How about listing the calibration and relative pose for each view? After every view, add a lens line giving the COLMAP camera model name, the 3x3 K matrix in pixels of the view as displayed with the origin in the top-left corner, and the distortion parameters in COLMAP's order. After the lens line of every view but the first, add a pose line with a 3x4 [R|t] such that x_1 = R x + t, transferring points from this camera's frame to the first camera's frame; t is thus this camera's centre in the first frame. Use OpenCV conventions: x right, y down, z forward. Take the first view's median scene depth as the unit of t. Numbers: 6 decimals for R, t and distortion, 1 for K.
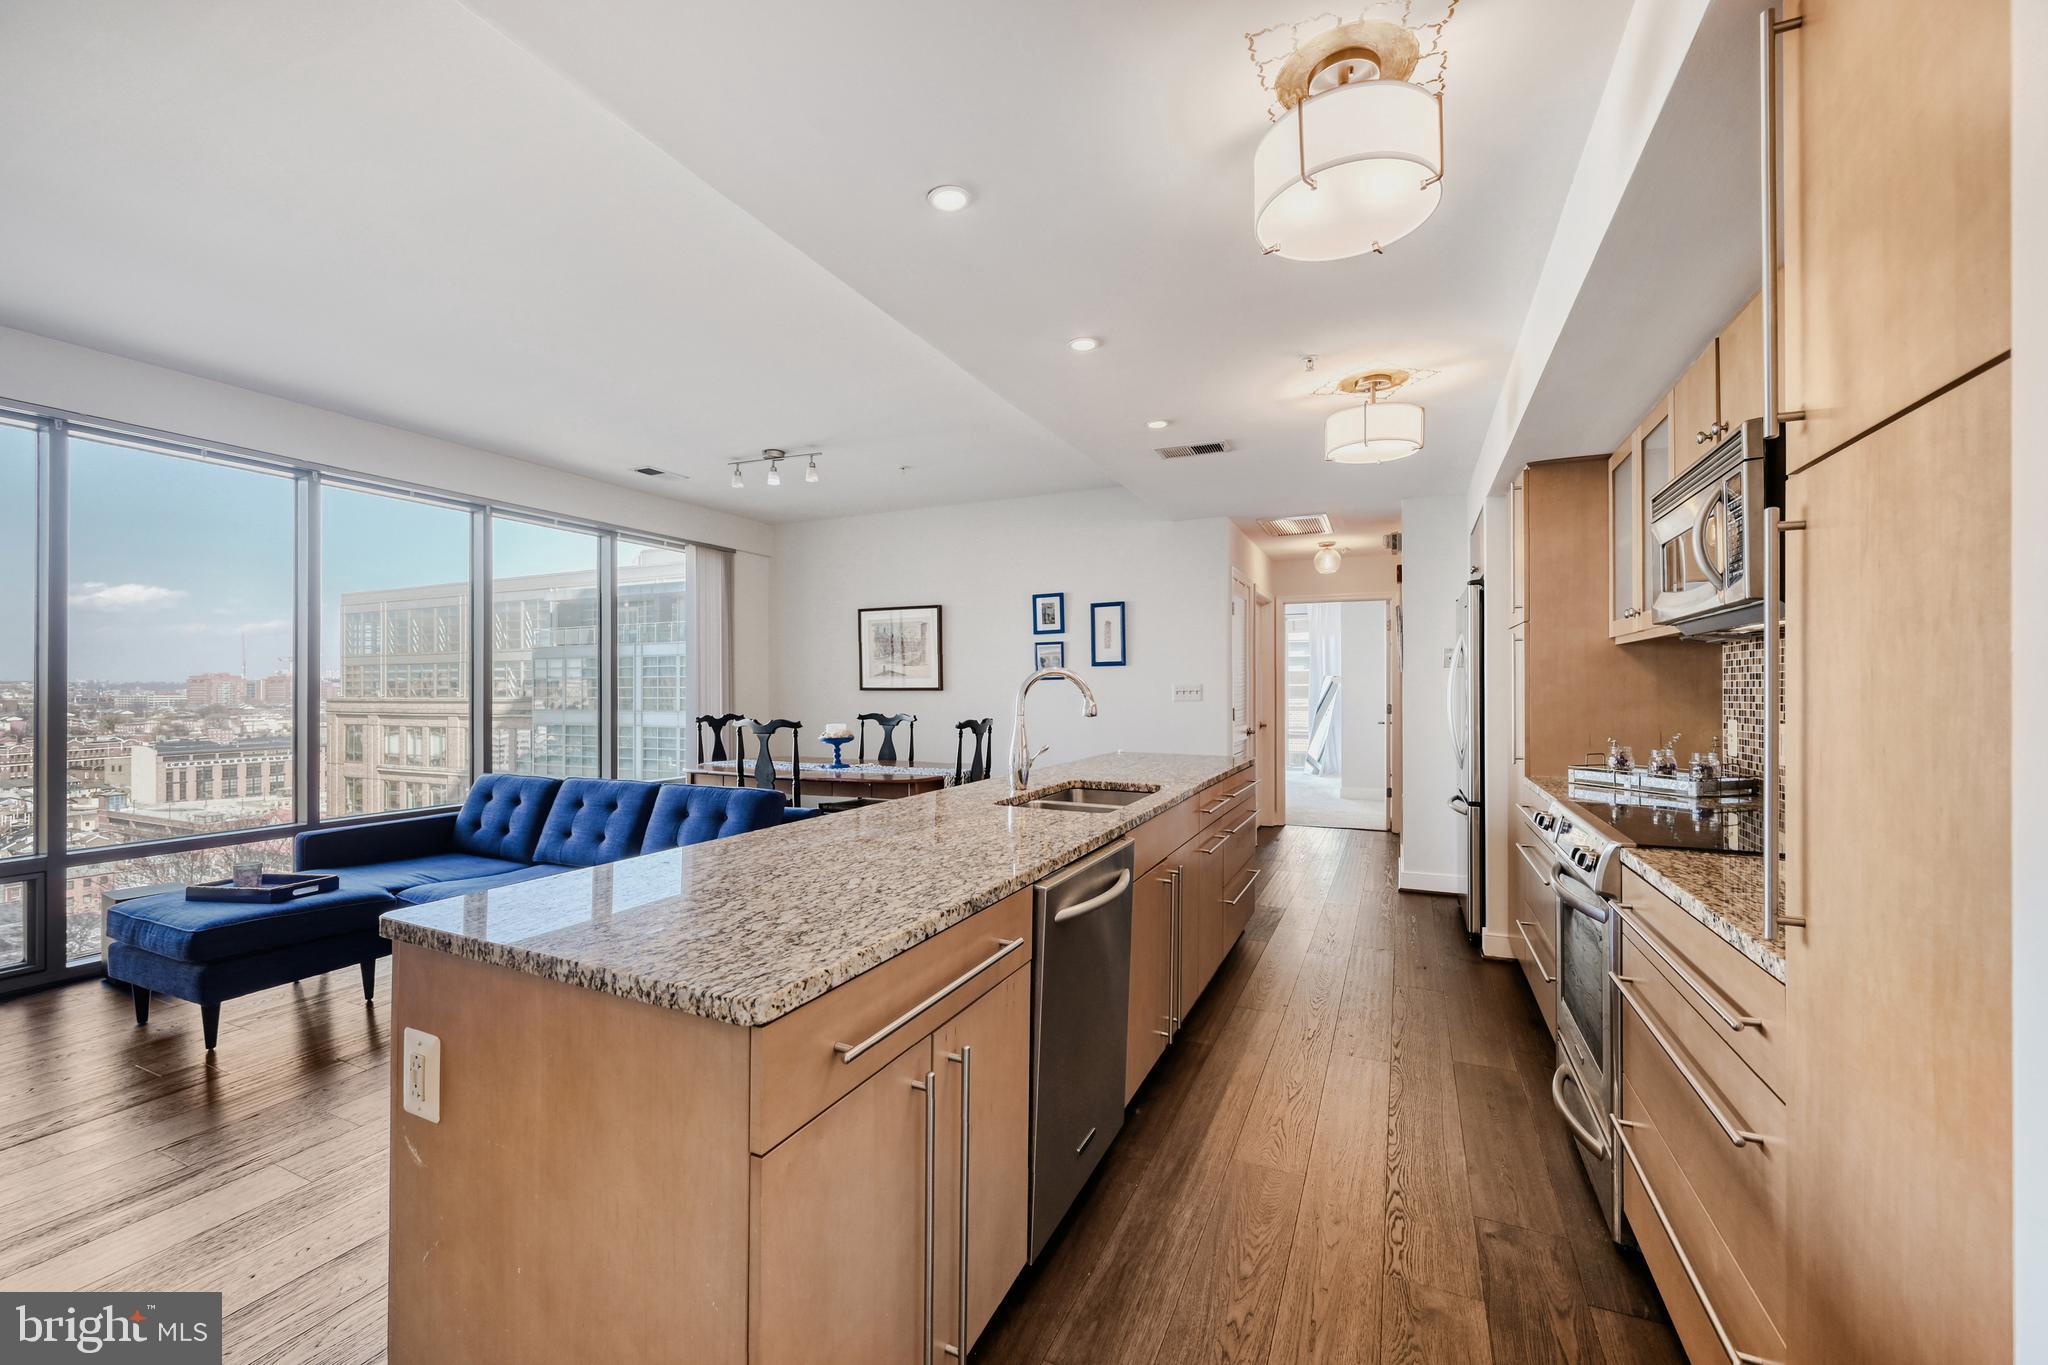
lens RADIAL K [[867.1, 0, 1024.0], [0, 867.1, 682.5], [0, 0, 1]] dist [0.001216, 0.000089]
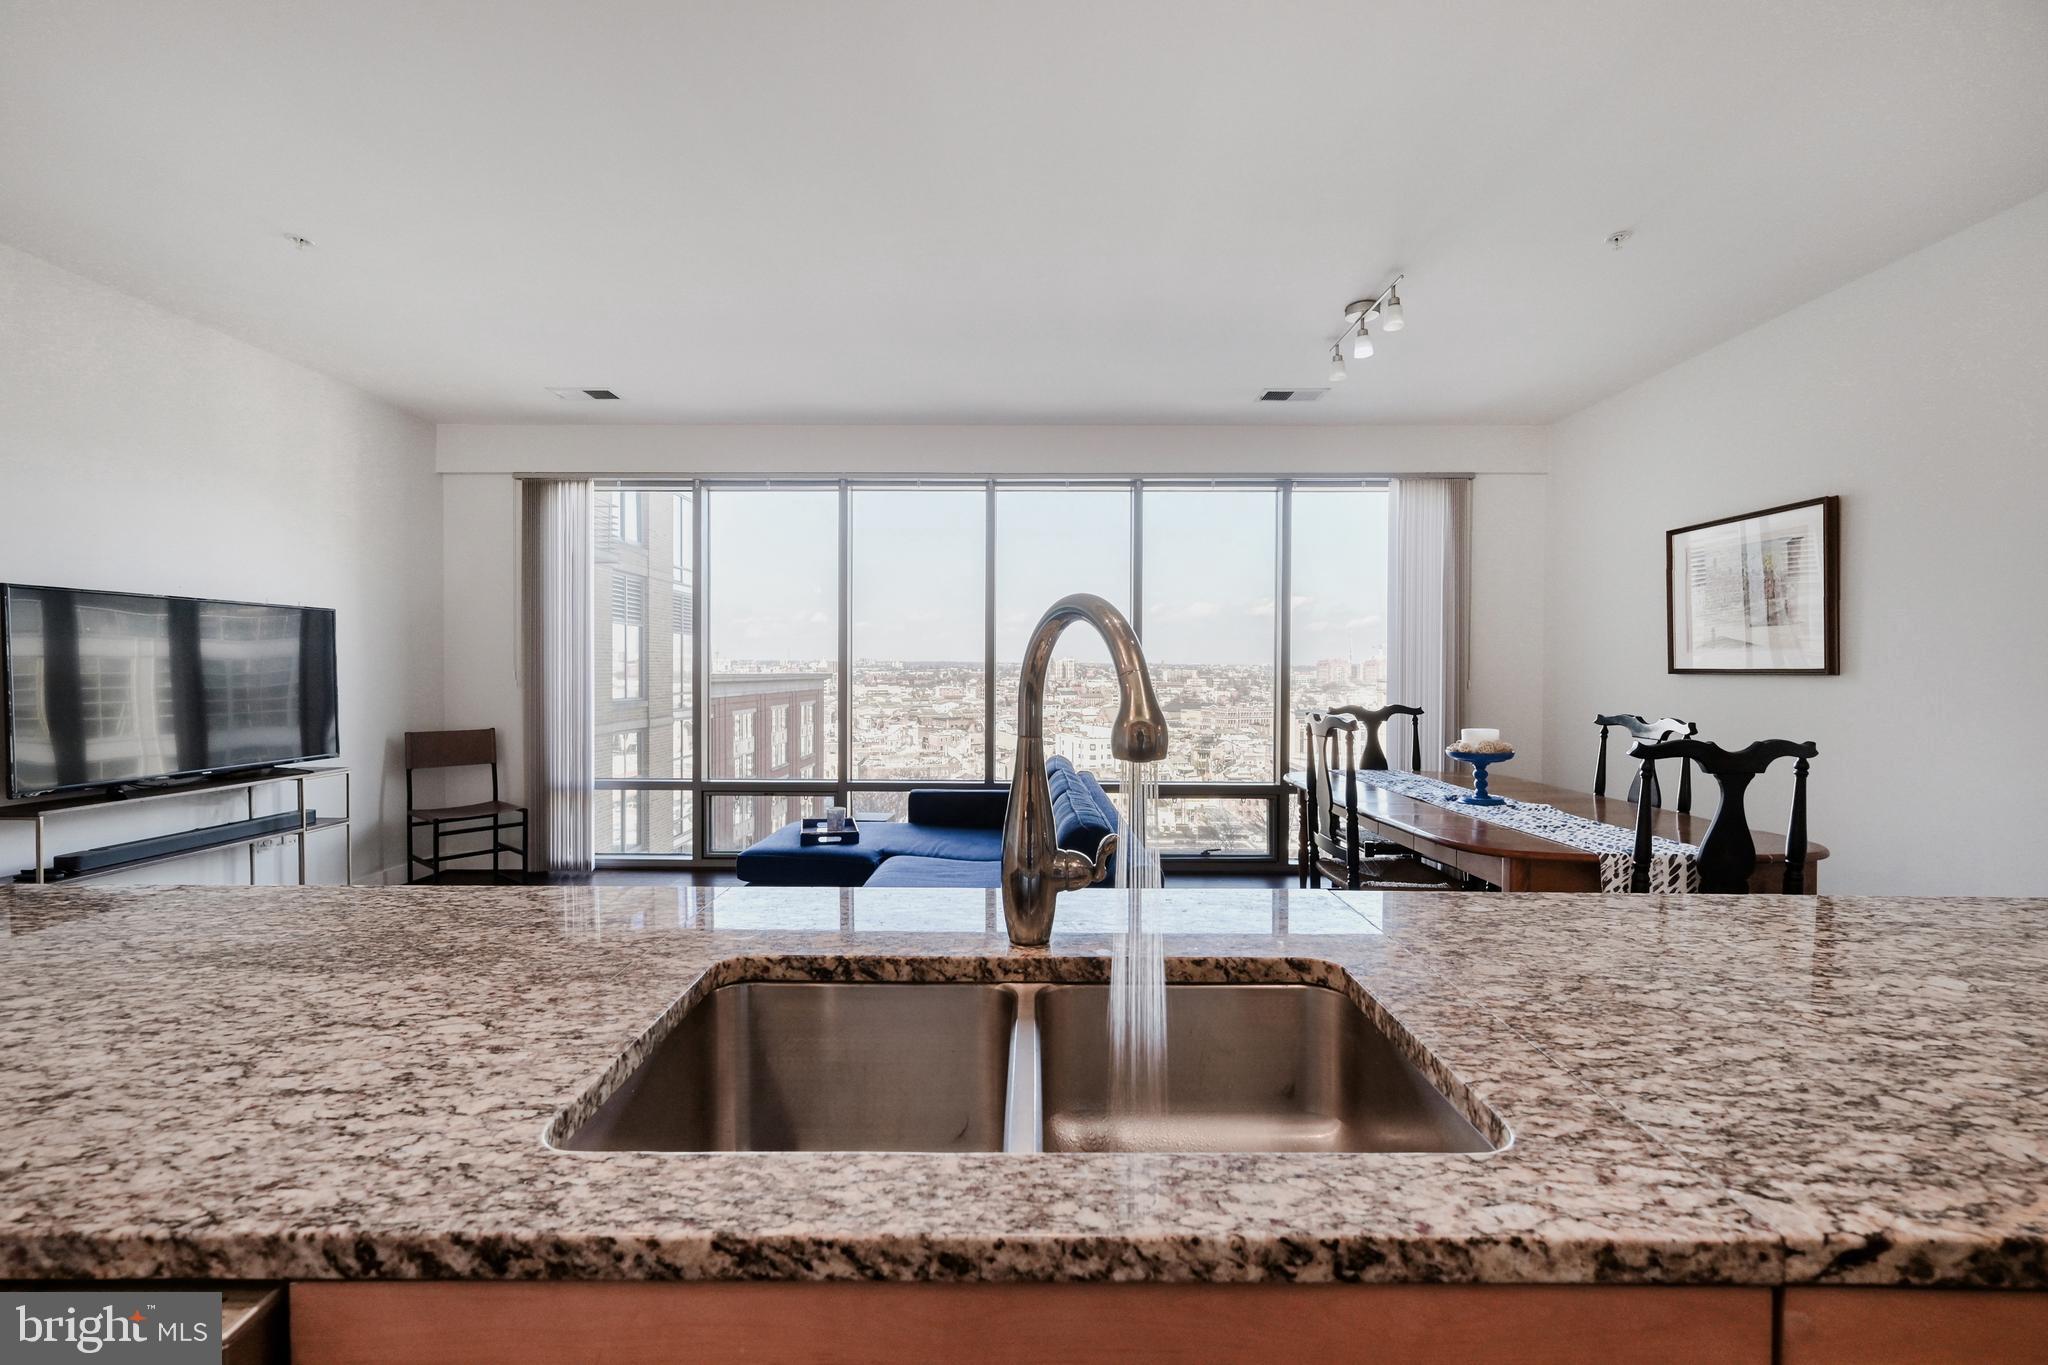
lens RADIAL K [[816.5, 0, 1021.9], [0, 816.5, 686.2], [0, 0, 1]] dist [0.000505, 0.000078]
pose [[0.394811, 0.020957, -0.918523, 0.144758], [0.002208, 0.999715, 0.023759, 0.003800], [0.918760, -0.011408, 0.394652, 0.416176]]
